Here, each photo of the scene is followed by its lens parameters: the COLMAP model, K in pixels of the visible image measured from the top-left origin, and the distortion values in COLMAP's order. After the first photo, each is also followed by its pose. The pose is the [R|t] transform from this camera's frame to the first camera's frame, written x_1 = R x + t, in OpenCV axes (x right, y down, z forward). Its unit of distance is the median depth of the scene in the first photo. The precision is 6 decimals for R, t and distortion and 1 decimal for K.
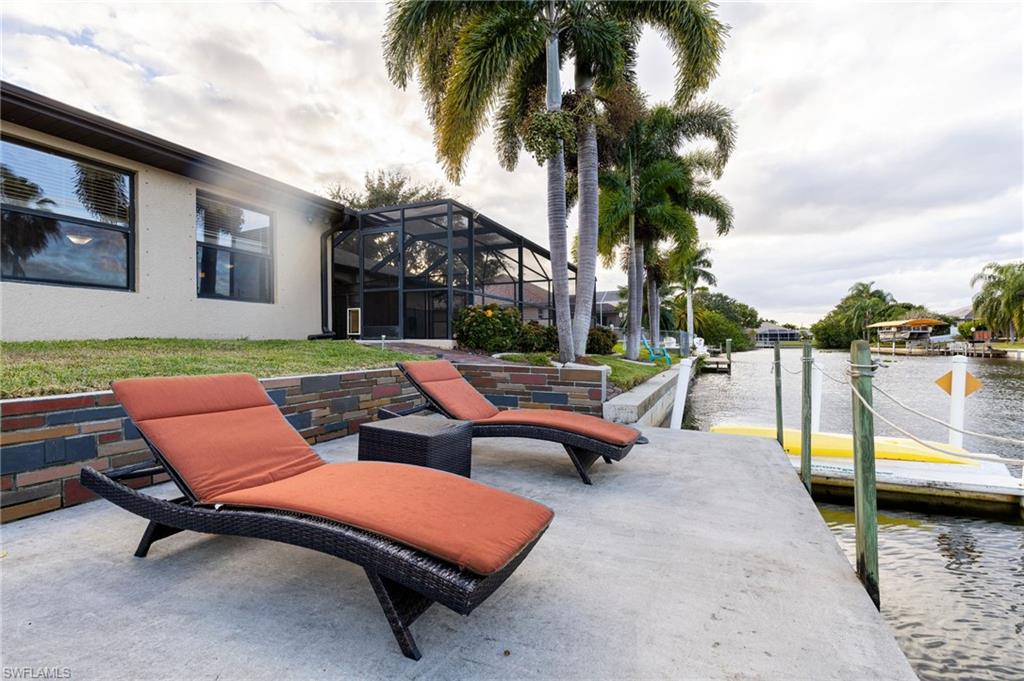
lens RADIAL K [[449.9, 0, 514.5], [0, 449.9, 343.5], [0, 0, 1]] dist [0.002904, 0.000019]
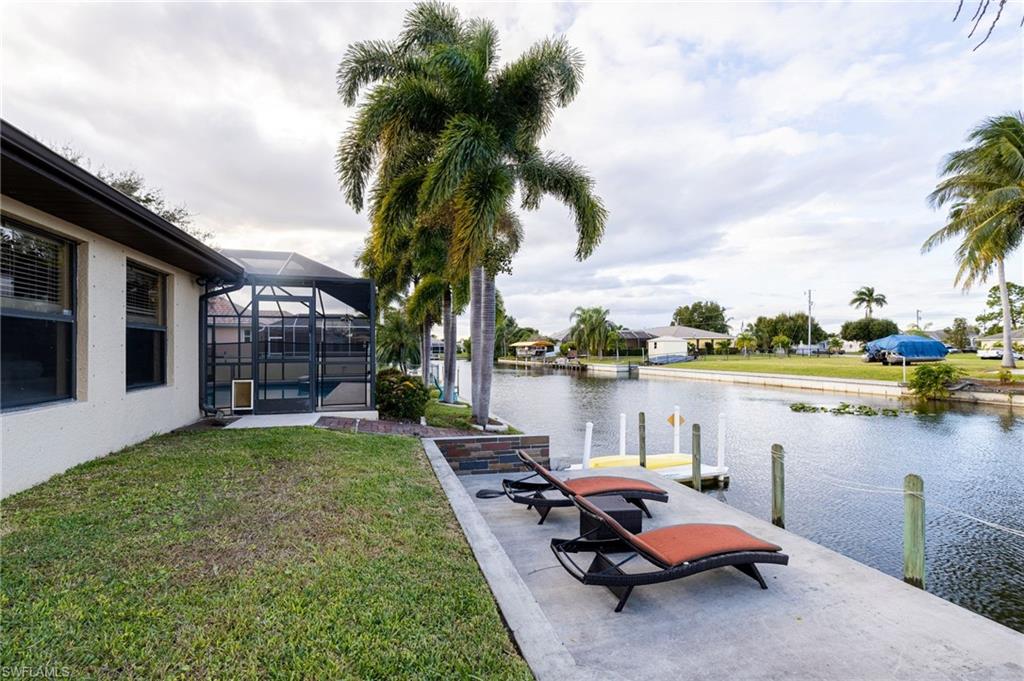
lens RADIAL K [[449.9, 0, 514.5], [0, 449.9, 343.5], [0, 0, 1]] dist [0.002904, 0.000019]
pose [[0.764066, 0.012432, 0.645019, -0.518346], [0.004528, 0.999686, -0.024631, -0.125374], [-0.645123, 0.021740, 0.763770, -0.030507]]
